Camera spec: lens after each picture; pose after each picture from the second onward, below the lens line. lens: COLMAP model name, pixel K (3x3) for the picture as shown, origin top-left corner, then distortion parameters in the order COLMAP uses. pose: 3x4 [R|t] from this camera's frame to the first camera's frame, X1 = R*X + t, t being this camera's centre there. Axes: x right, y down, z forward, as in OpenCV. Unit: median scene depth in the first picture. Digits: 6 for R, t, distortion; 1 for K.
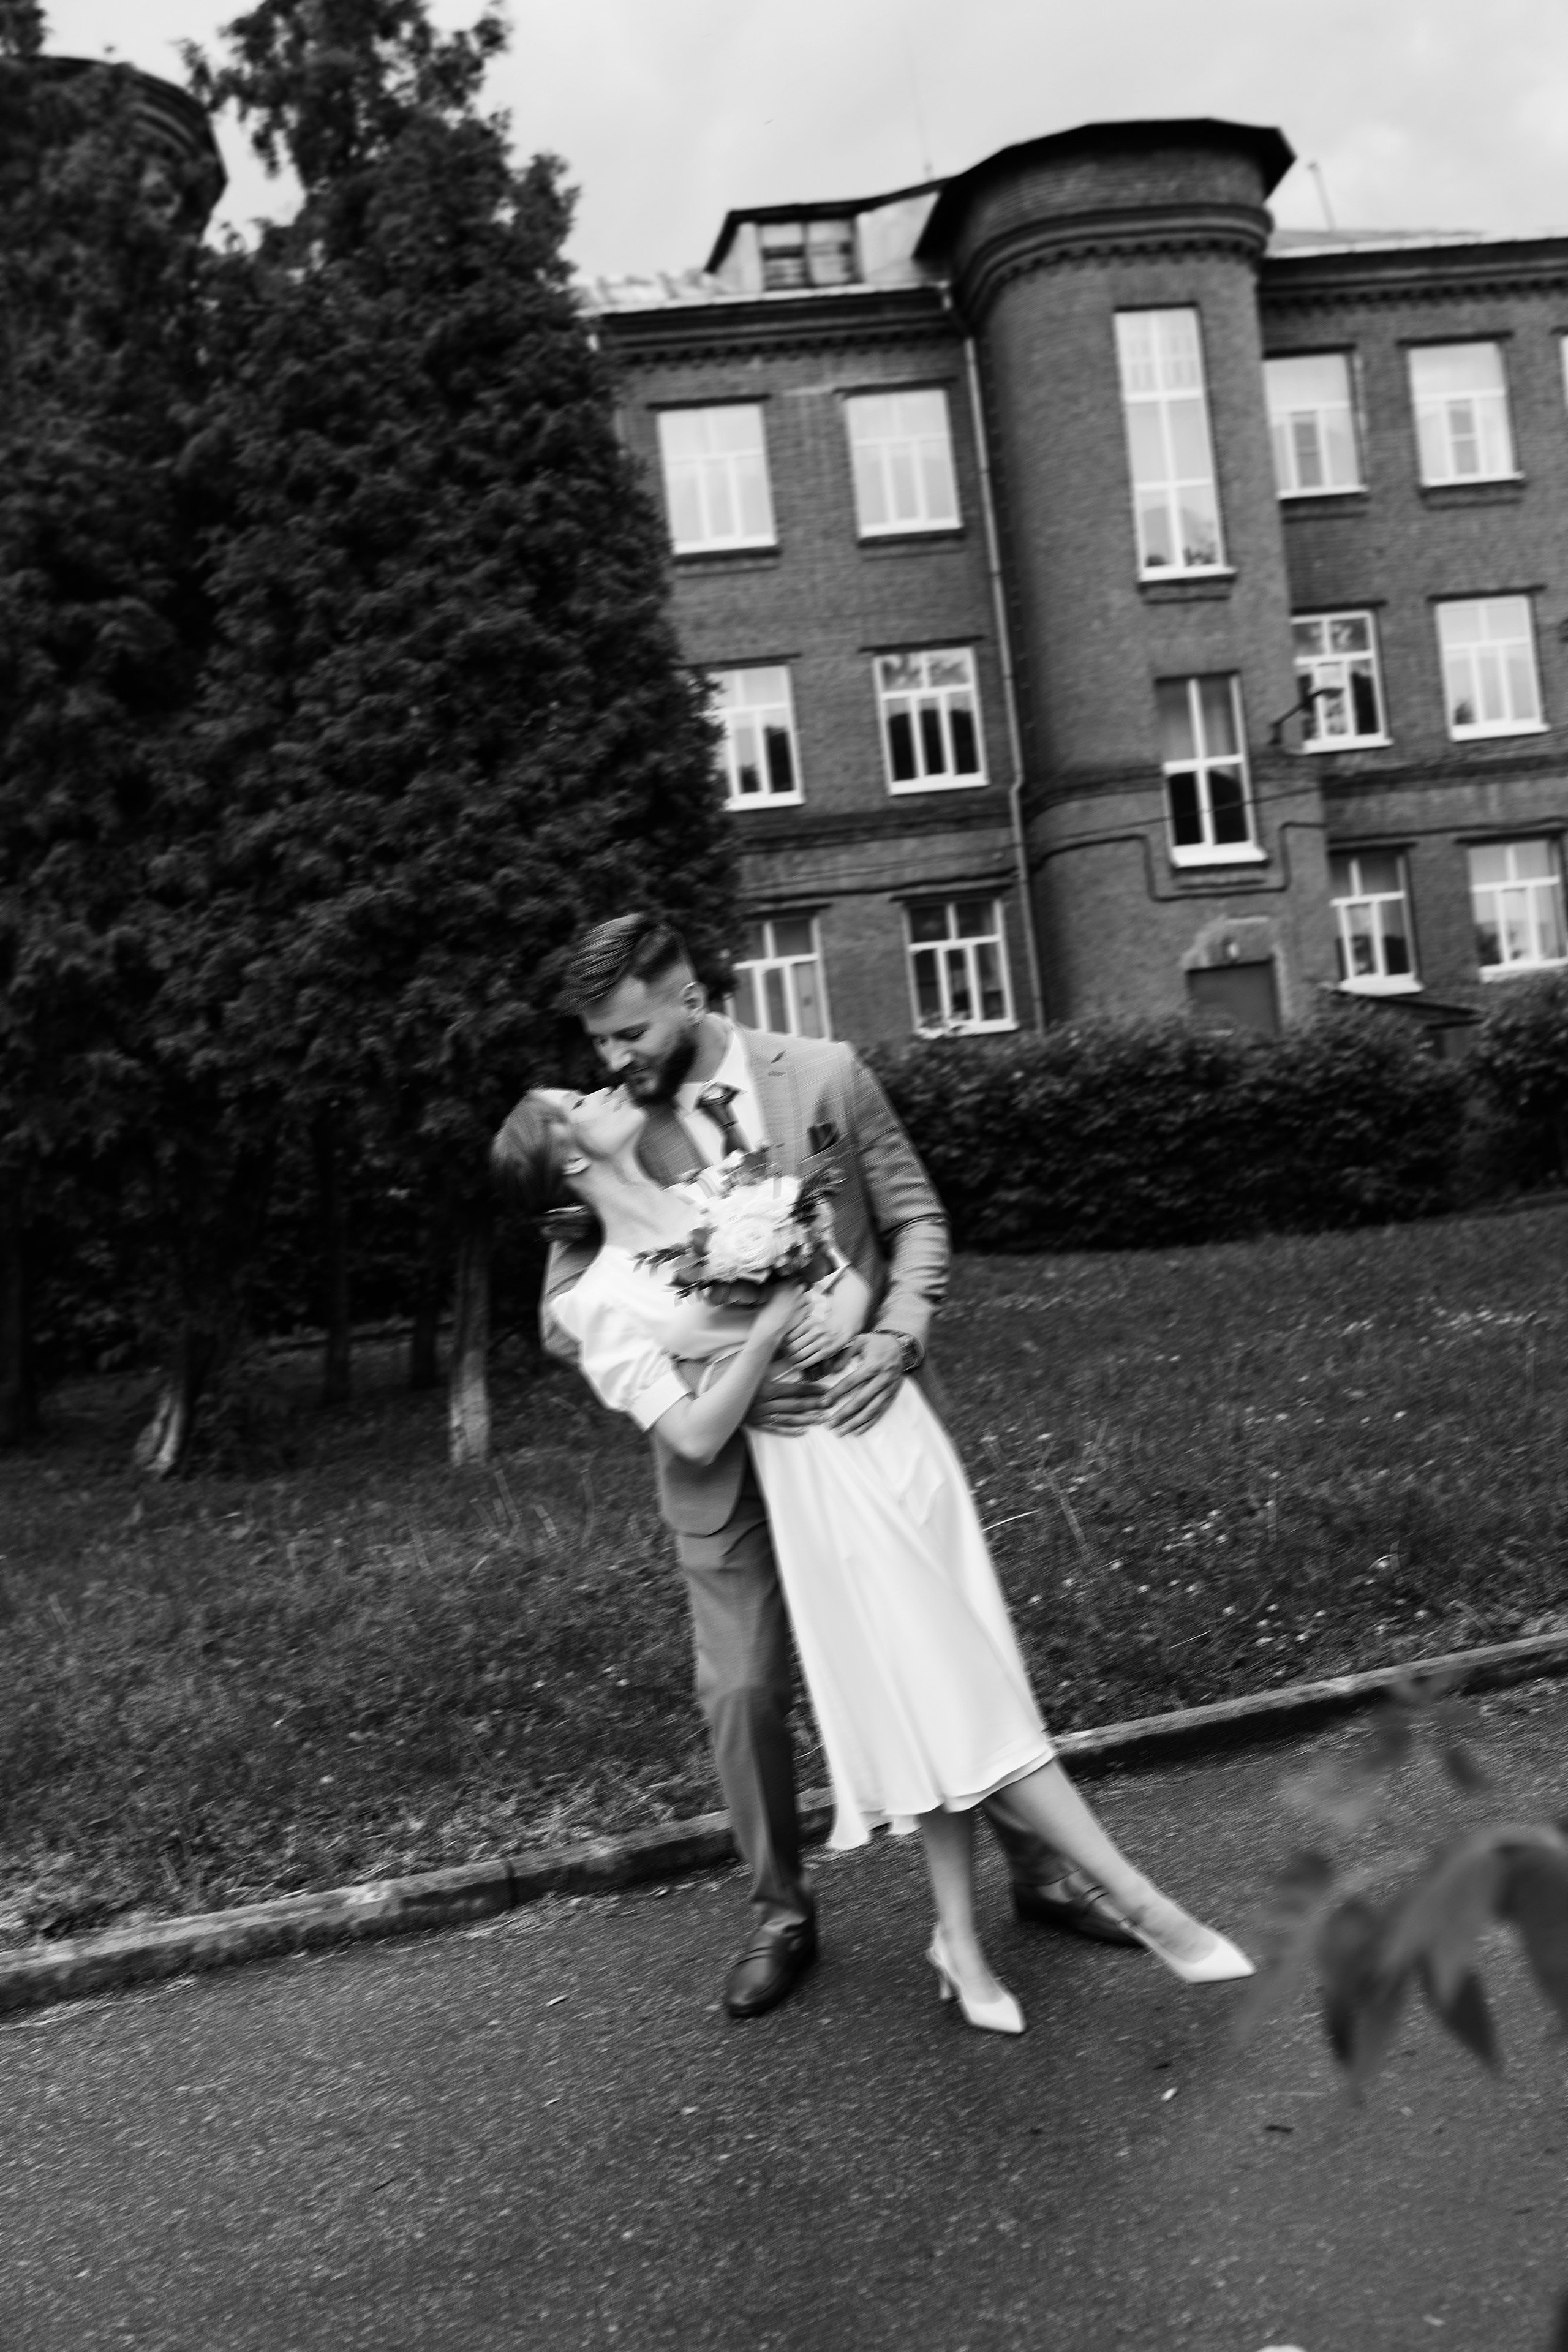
lens RADIAL K [[2514.5, 0, 808.3], [0, 2514.5, 1207.3], [0, 0, 1]] dist [-0.051779, 0.000000]
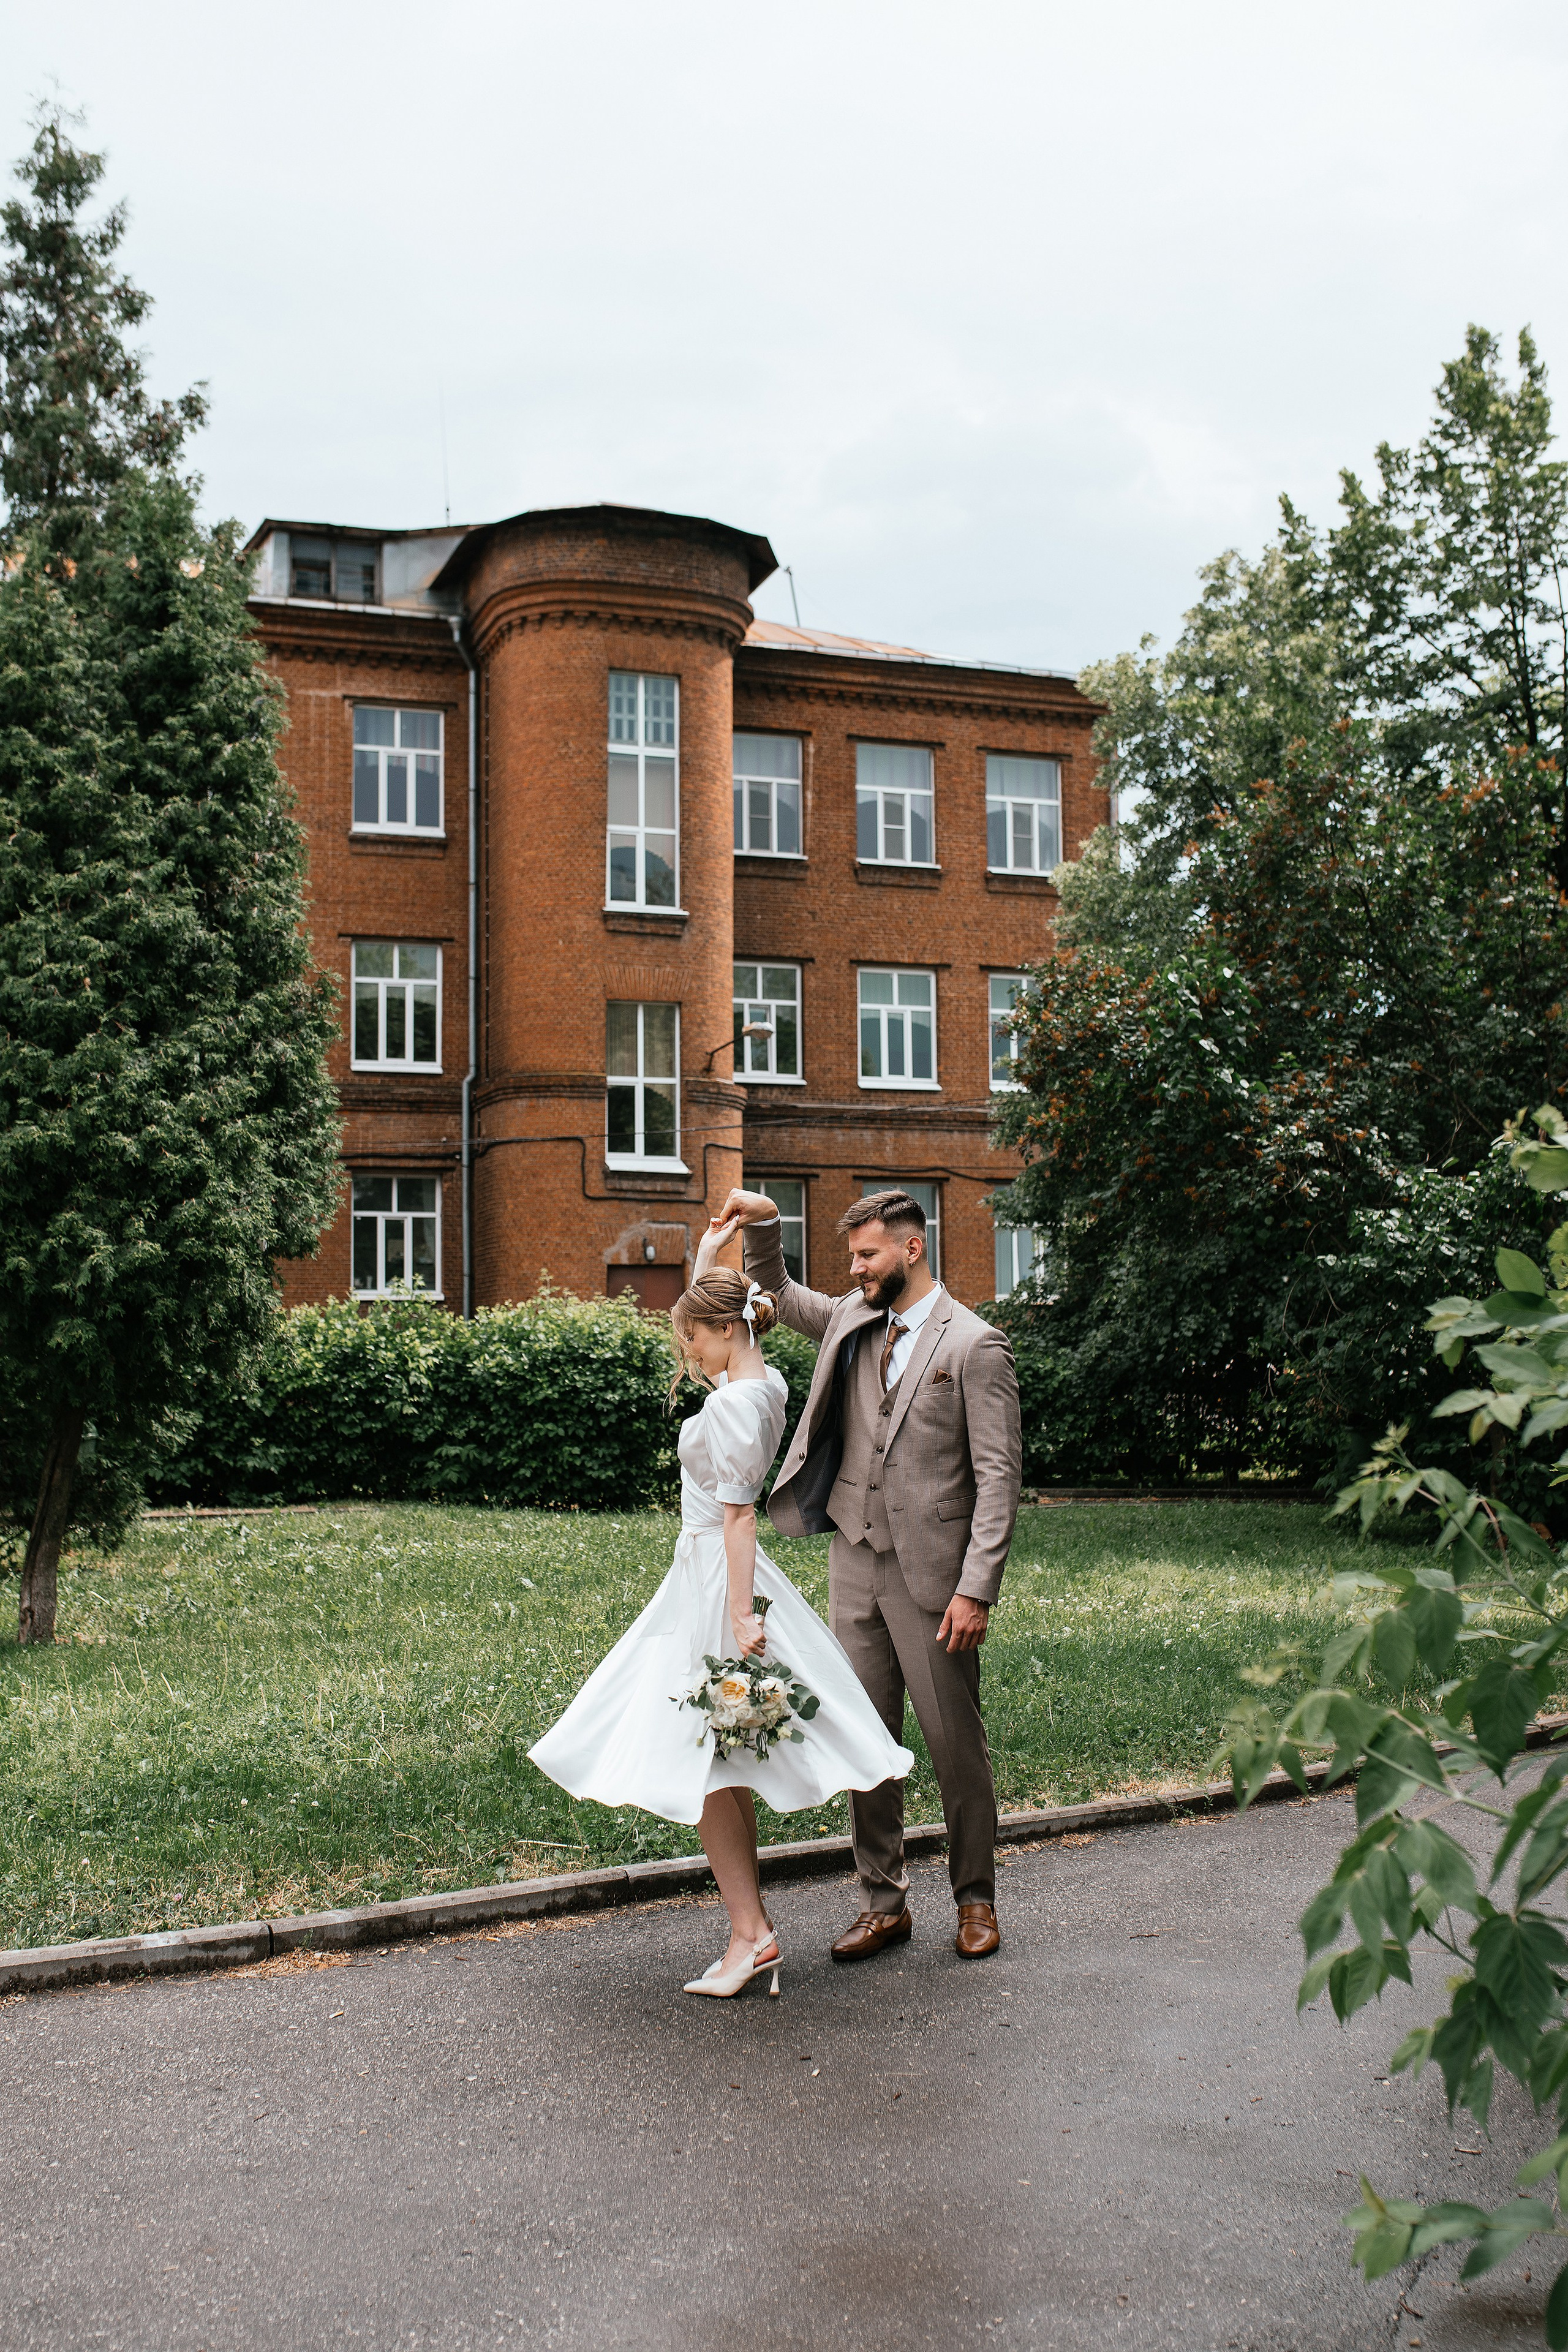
lens RADIAL K [[2346.5, 0, 796.5], [0, 2346.5, 1387.5], [0, 0, 1]] dist [-0.037160, 0.000000]
pose [[0.964155, 0.101389, 0.245205, -0.020561], [-0.092548, 0.994582, -0.047341, 0.002030], [-0.248676, 0.022951, 0.968315, -0.028074]]
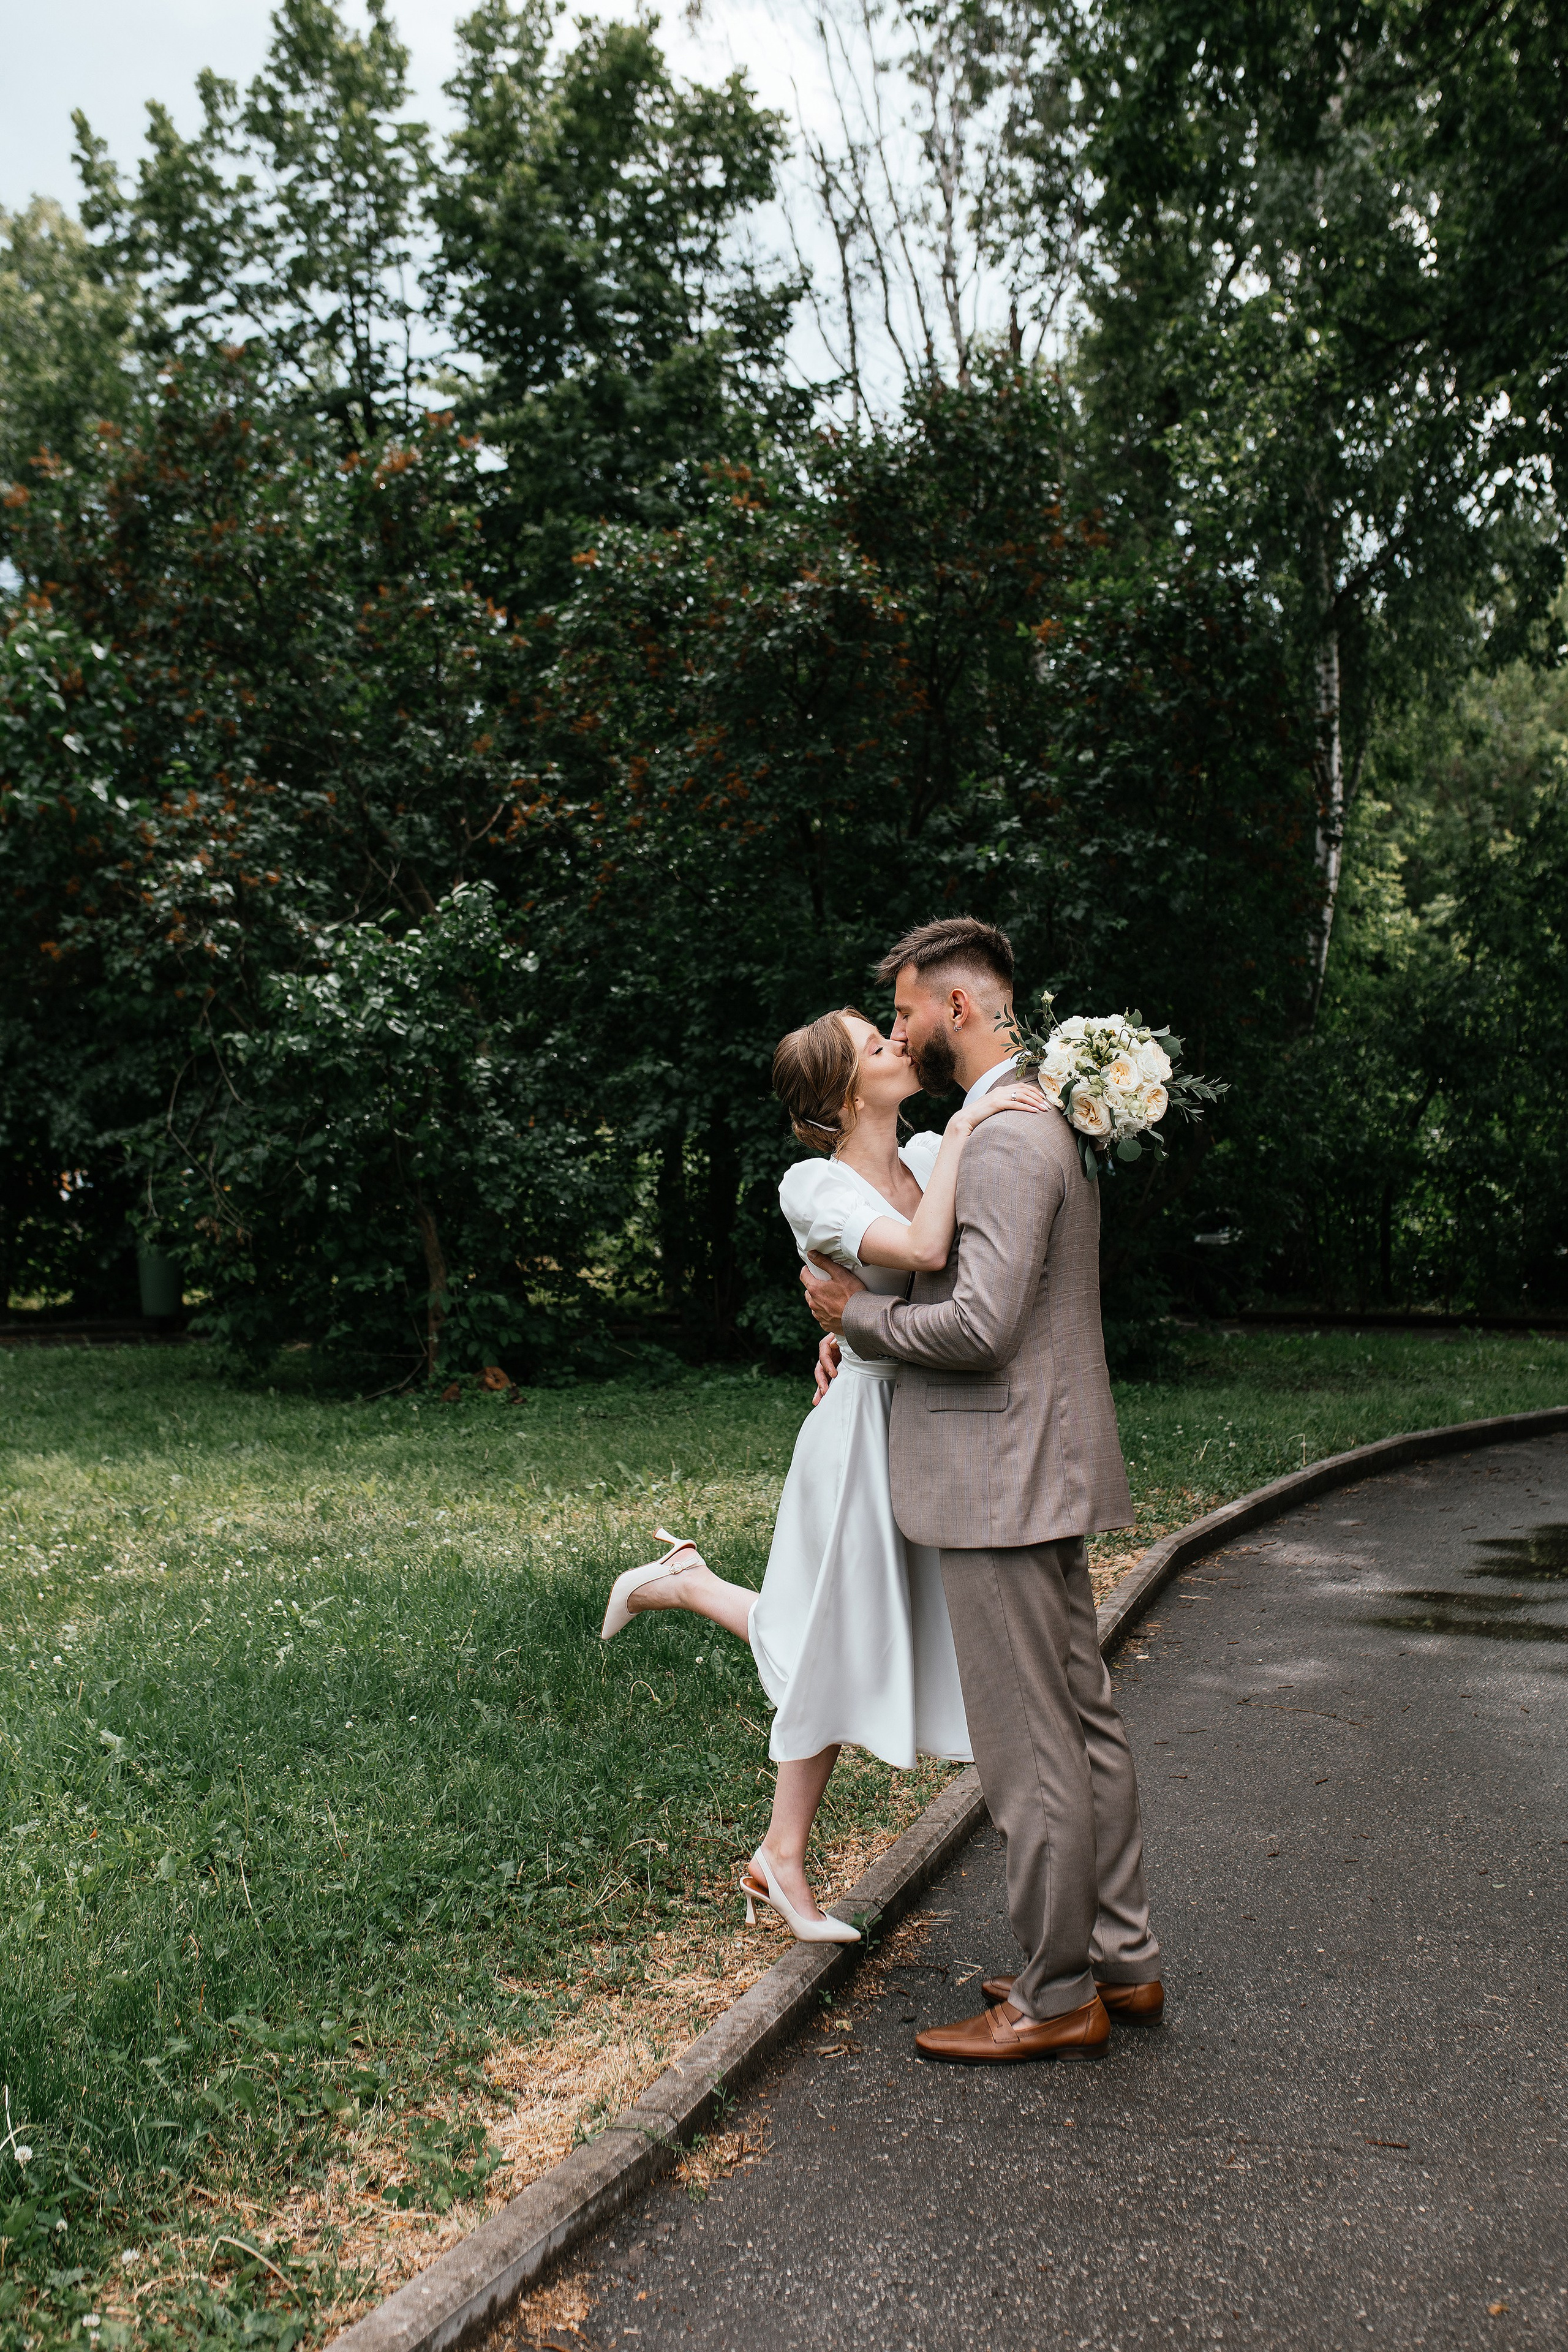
lens RADIAL K [[2346.5, 0, 872.8], [0, 2346.5, 1225.9], [0, 0, 1]] dist [-0.037160, 0.000000]
pose [[0.667327, 0.079512, 0.740508, -0.005227], [-0.038243, 0.996631, -0.072551, -0.004259], [-0.743782, 0.020096, 0.668120, 0.077604]]
